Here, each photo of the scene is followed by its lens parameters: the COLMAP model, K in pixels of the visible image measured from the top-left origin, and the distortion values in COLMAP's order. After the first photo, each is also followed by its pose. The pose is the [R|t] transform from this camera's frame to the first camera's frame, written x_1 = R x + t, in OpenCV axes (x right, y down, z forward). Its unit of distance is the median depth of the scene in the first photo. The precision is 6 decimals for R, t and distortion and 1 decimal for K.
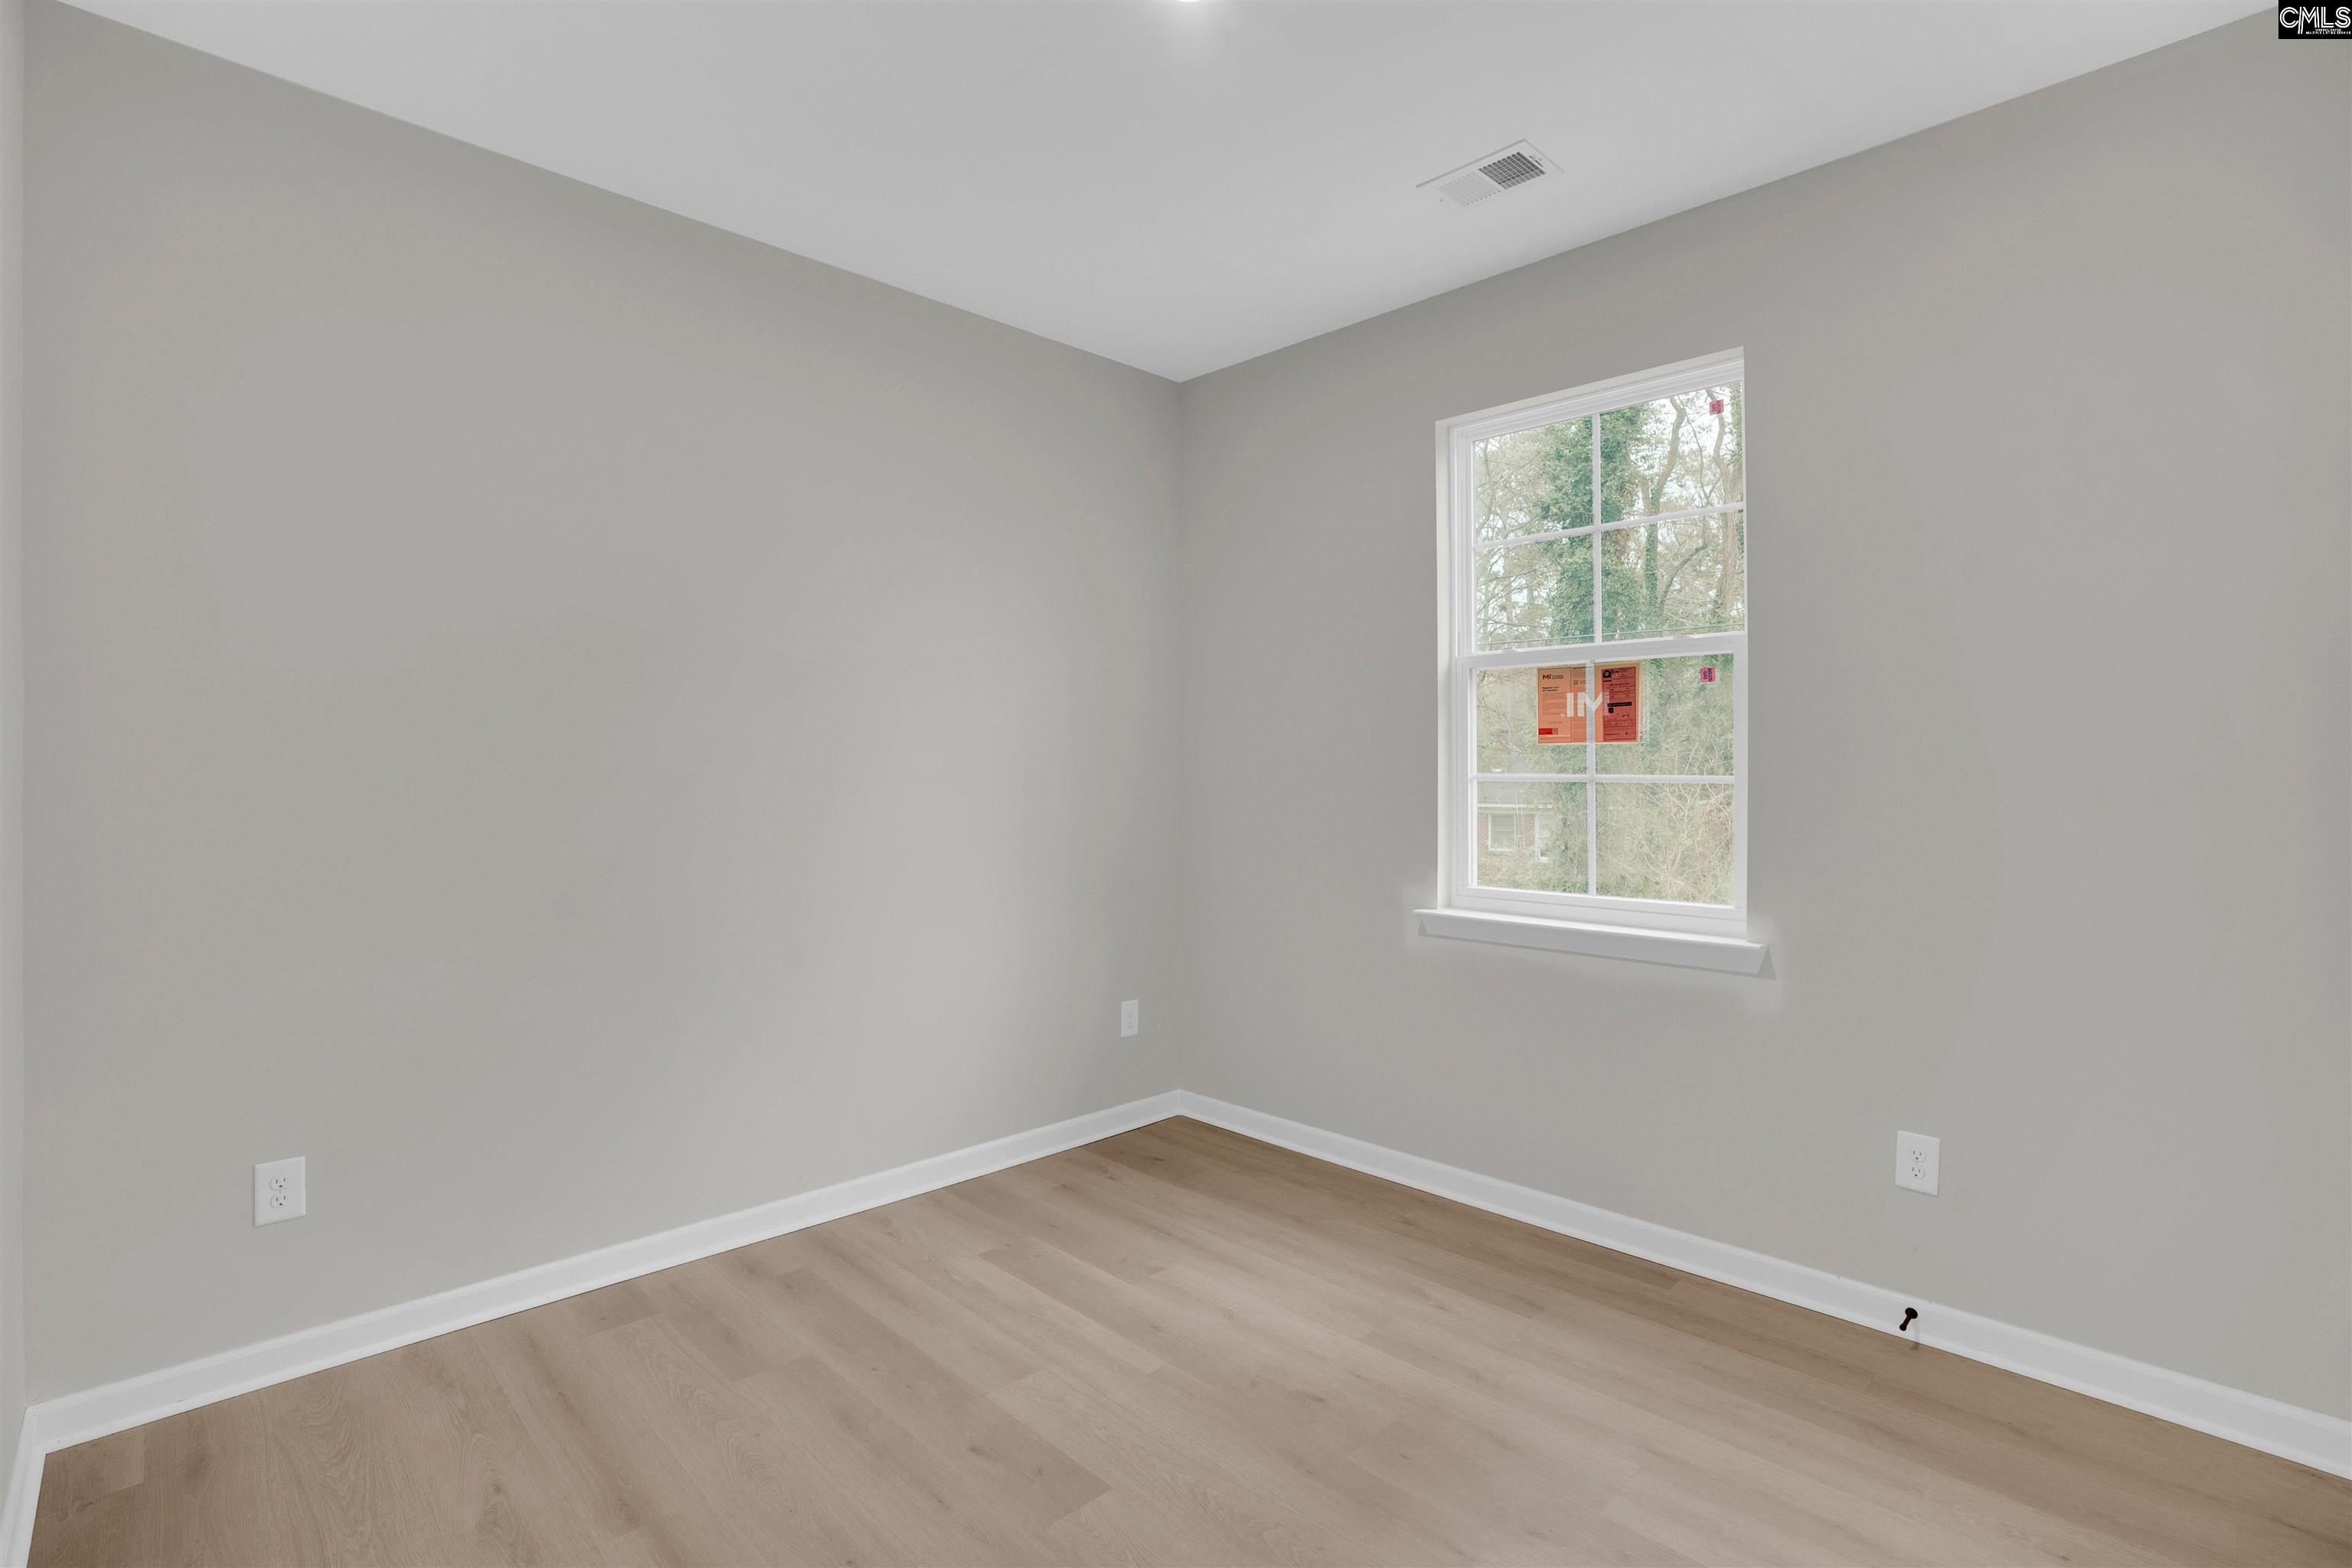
lens RADIAL K [[1121.2, 0, 1186.0], [0, 1121.2, 765.6], [0, 0, 1]] dist [-0.079625, 0.029312]
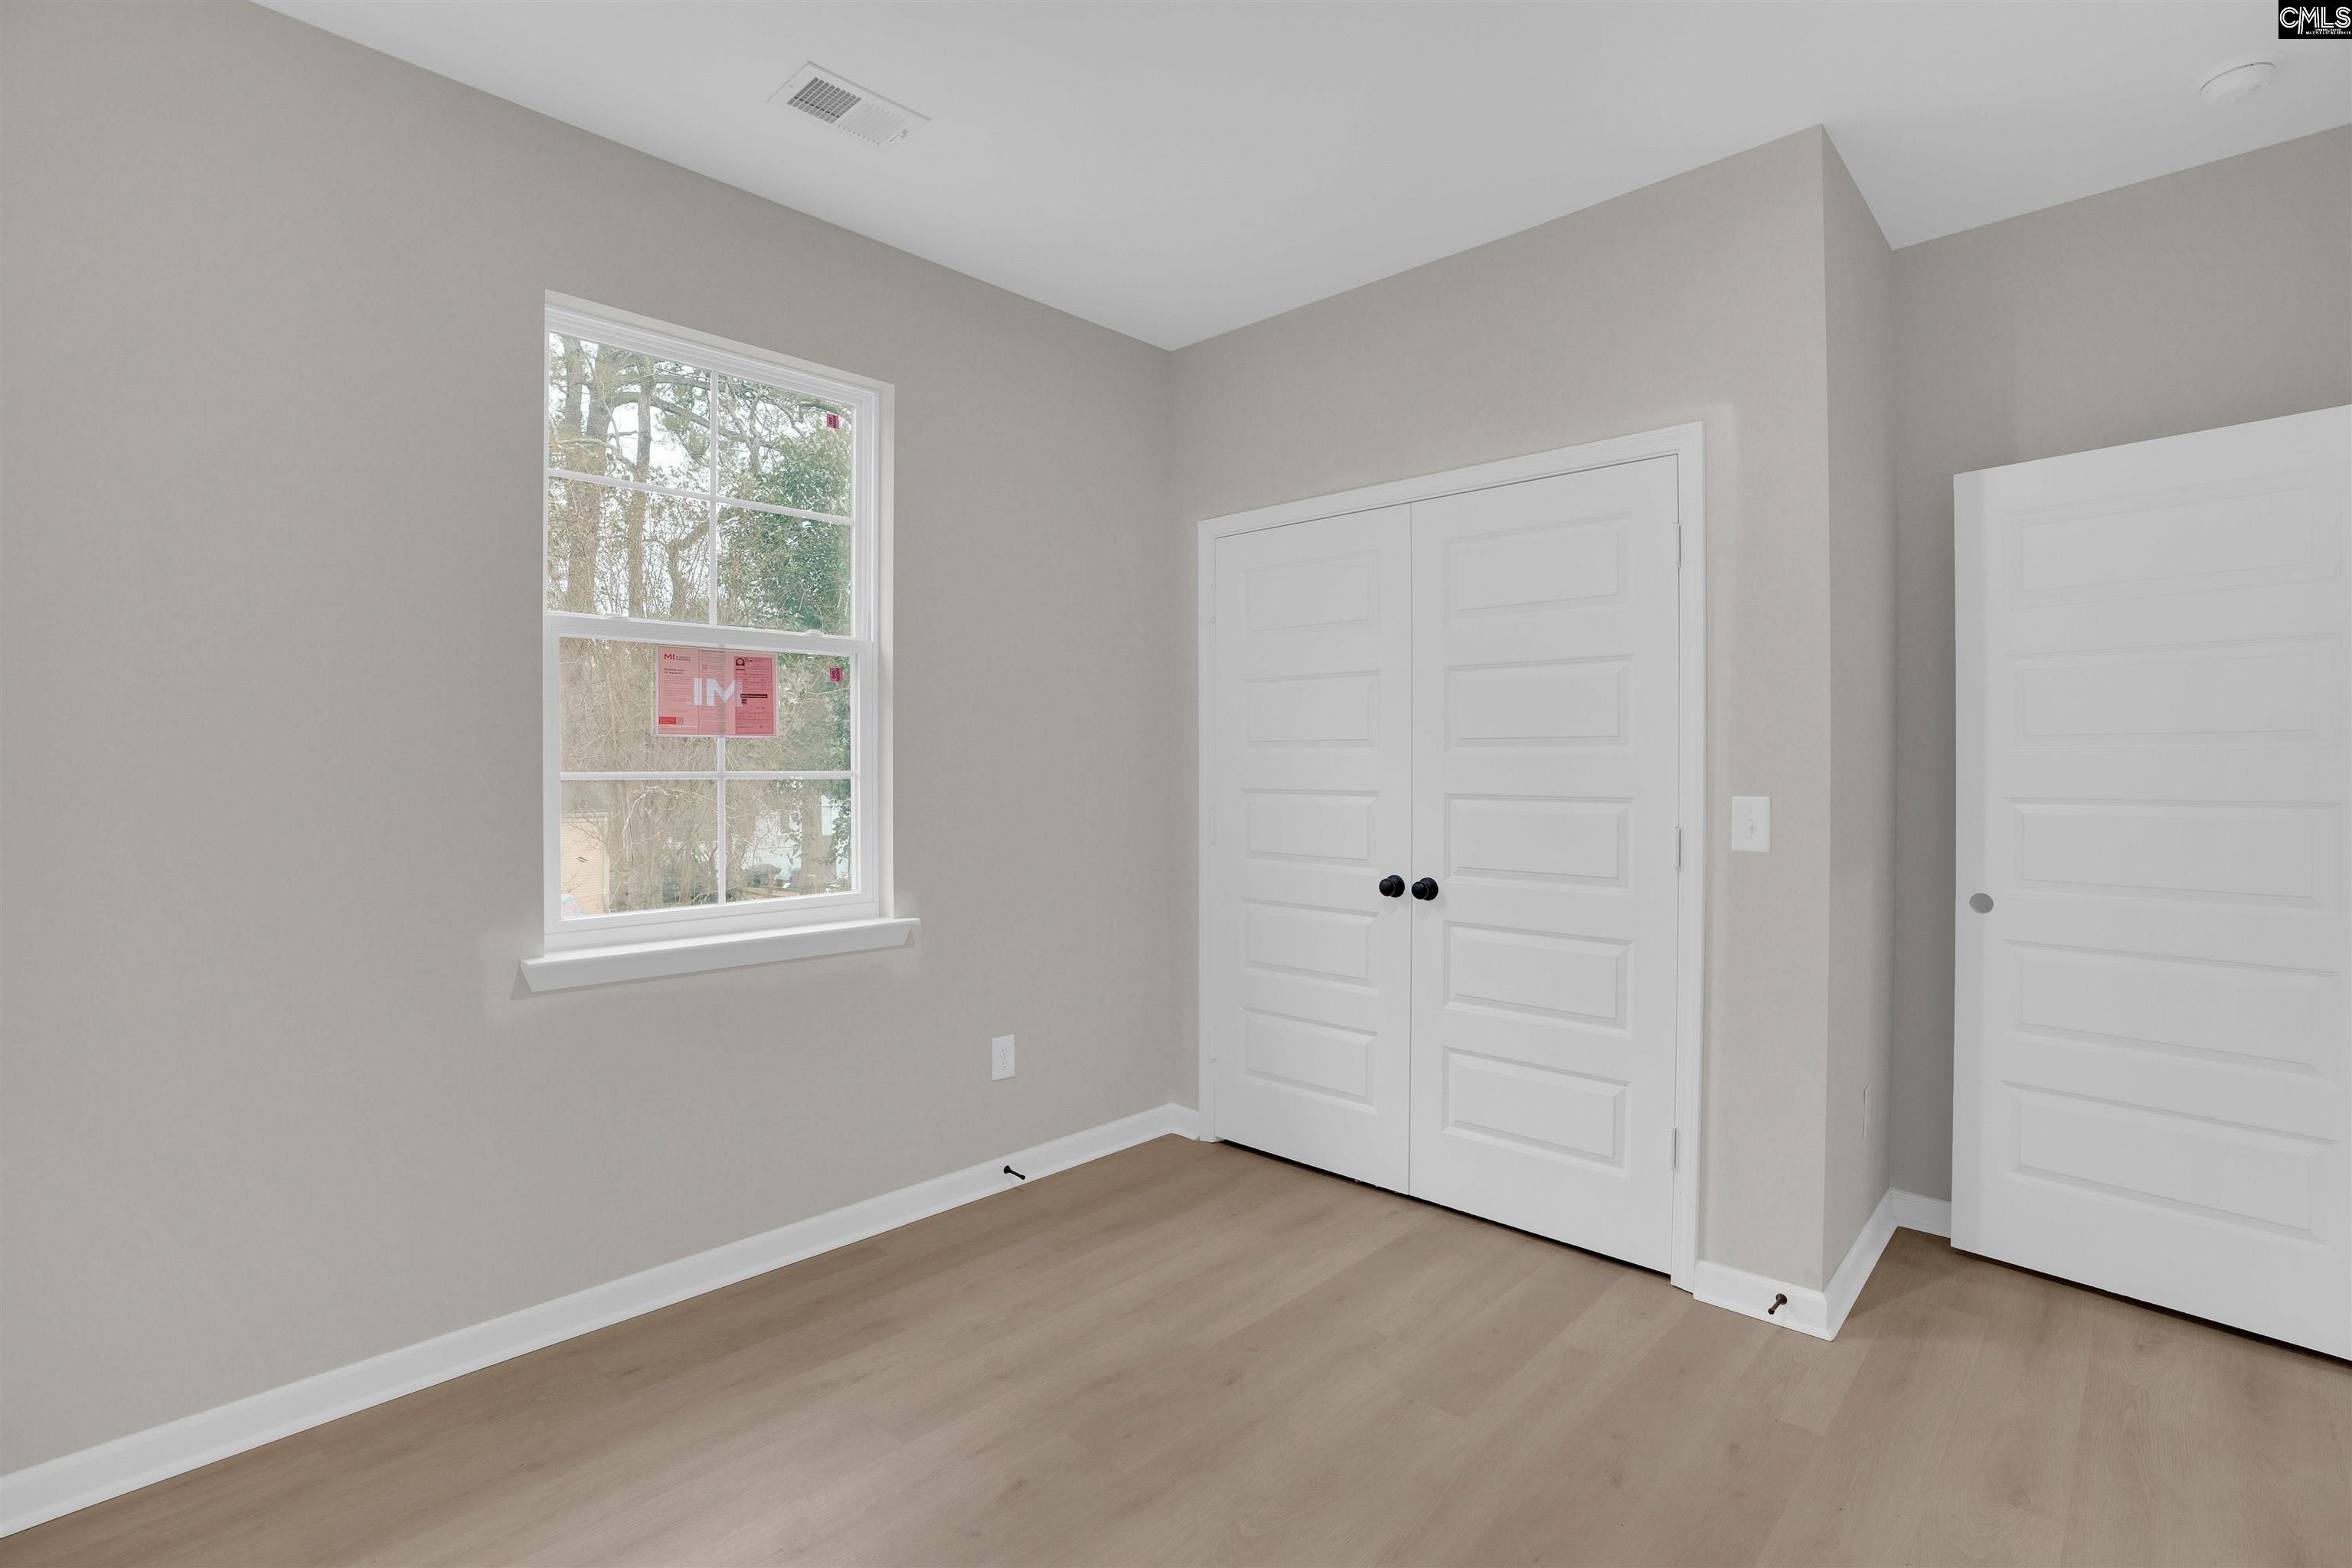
lens RADIAL K [[1121.2, 0, 1186.0], [0, 1121.2, 765.6], [0, 0, 1]] dist [-0.079625, 0.029312]
pose [[-0.064917, -0.009417, 0.997846, -0.566434], [-0.006056, 0.999941, 0.009043, -0.006769], [-0.997872, -0.005456, -0.064970, 0.690095]]
